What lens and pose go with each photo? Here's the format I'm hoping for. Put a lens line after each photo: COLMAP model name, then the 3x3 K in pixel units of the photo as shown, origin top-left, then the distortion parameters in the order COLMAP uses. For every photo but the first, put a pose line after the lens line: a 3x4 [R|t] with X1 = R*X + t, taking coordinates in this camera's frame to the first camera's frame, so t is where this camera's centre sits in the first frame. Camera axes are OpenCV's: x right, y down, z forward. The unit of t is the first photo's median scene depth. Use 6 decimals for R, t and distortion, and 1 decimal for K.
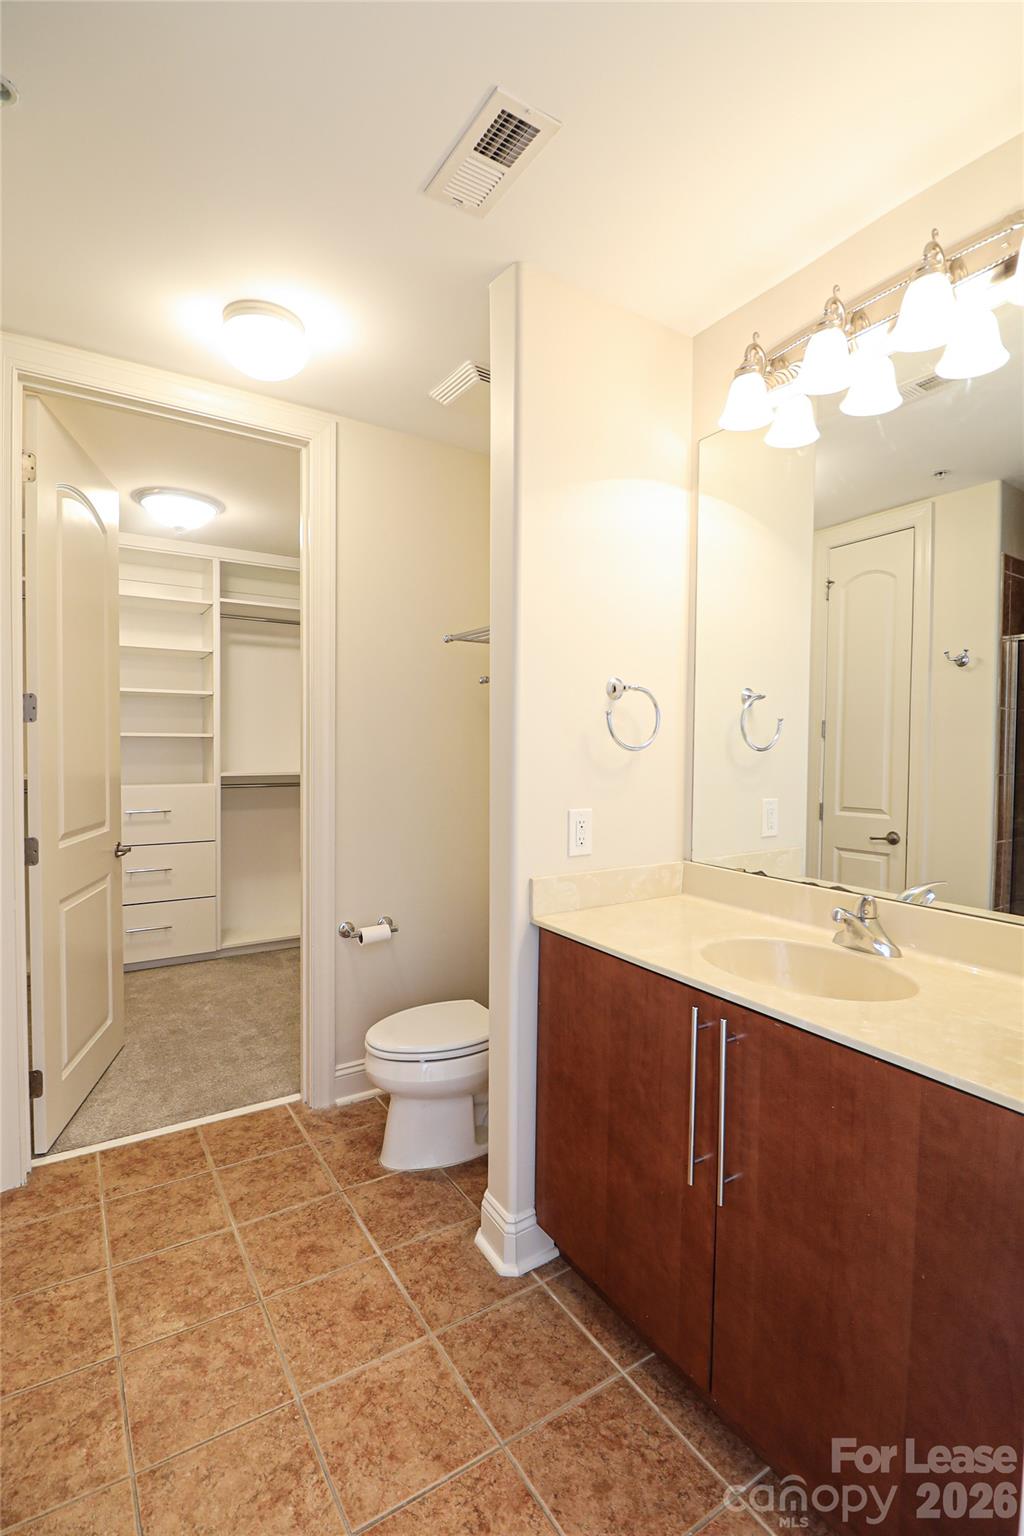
lens RADIAL K [[712.1, 0, 512.0], [0, 712.1, 768.0], [0, 0, 1]] dist [-0.001980, -0.012309]
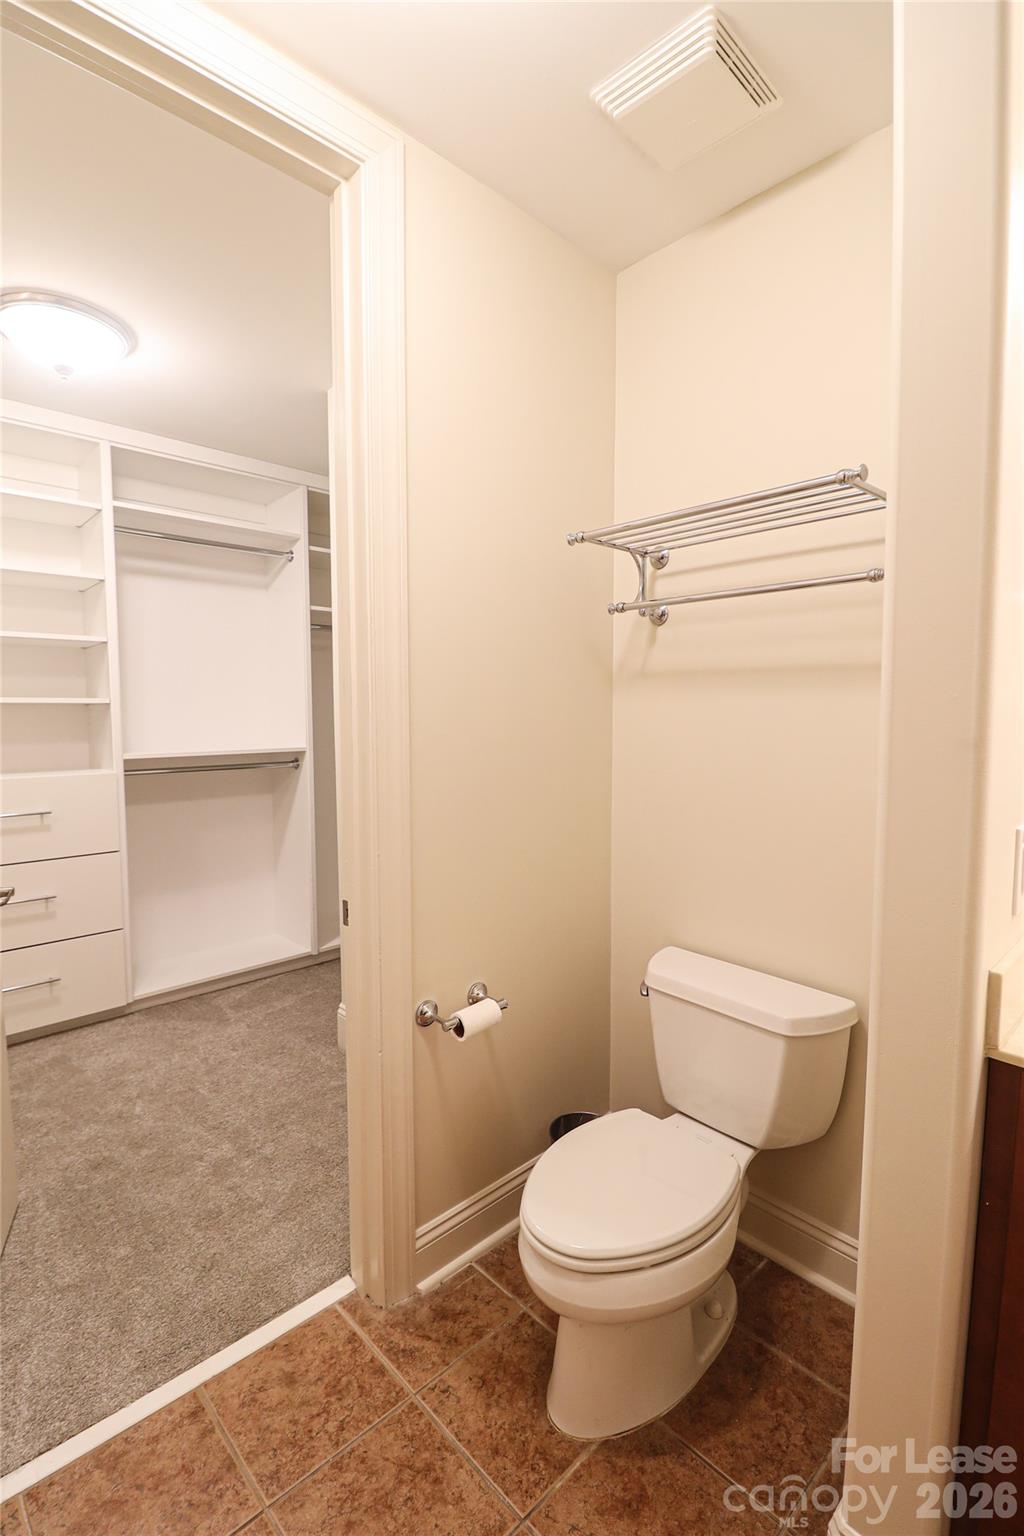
lens RADIAL K [[712.1, 0, 512.0], [0, 712.1, 768.0], [0, 0, 1]] dist [-0.001980, -0.012309]
pose [[0.982145, -0.024374, 0.186541, -0.262839], [0.015808, 0.998757, 0.047274, -0.011105], [-0.187461, -0.043482, 0.981309, 0.385107]]
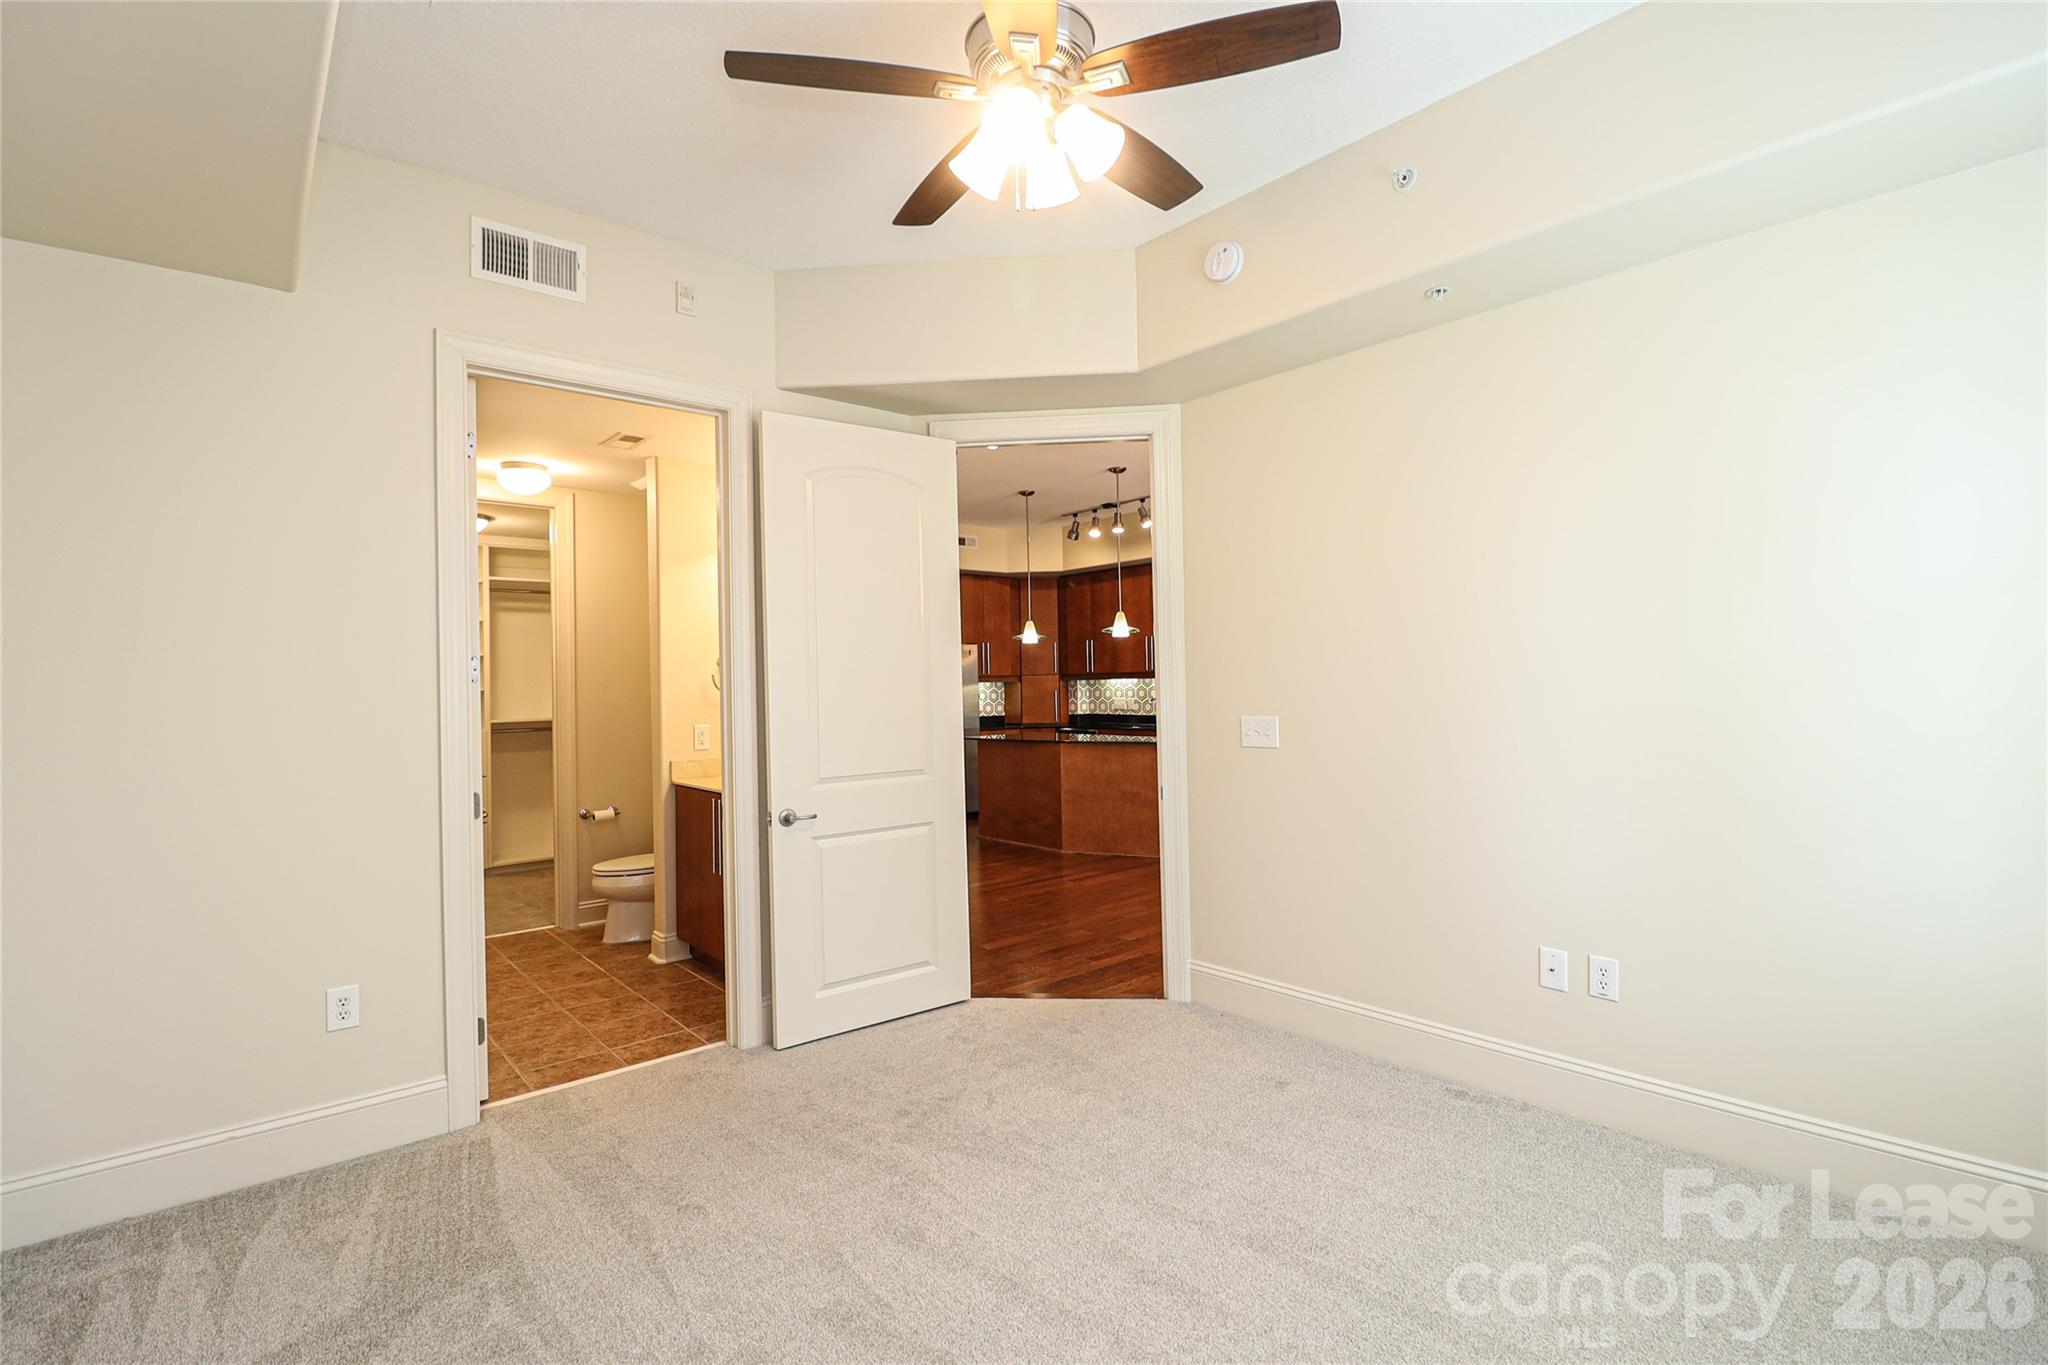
lens RADIAL K [[949.5, 0, 1024.0], [0, 949.5, 682.5], [0, 0, 1]] dist [-0.001980, -0.012309]
pose [[0.989582, -0.021958, 0.142288, 0.415997], [0.027288, 0.998993, -0.035616, 0.039920], [-0.141362, 0.039128, 0.989184, -1.160515]]
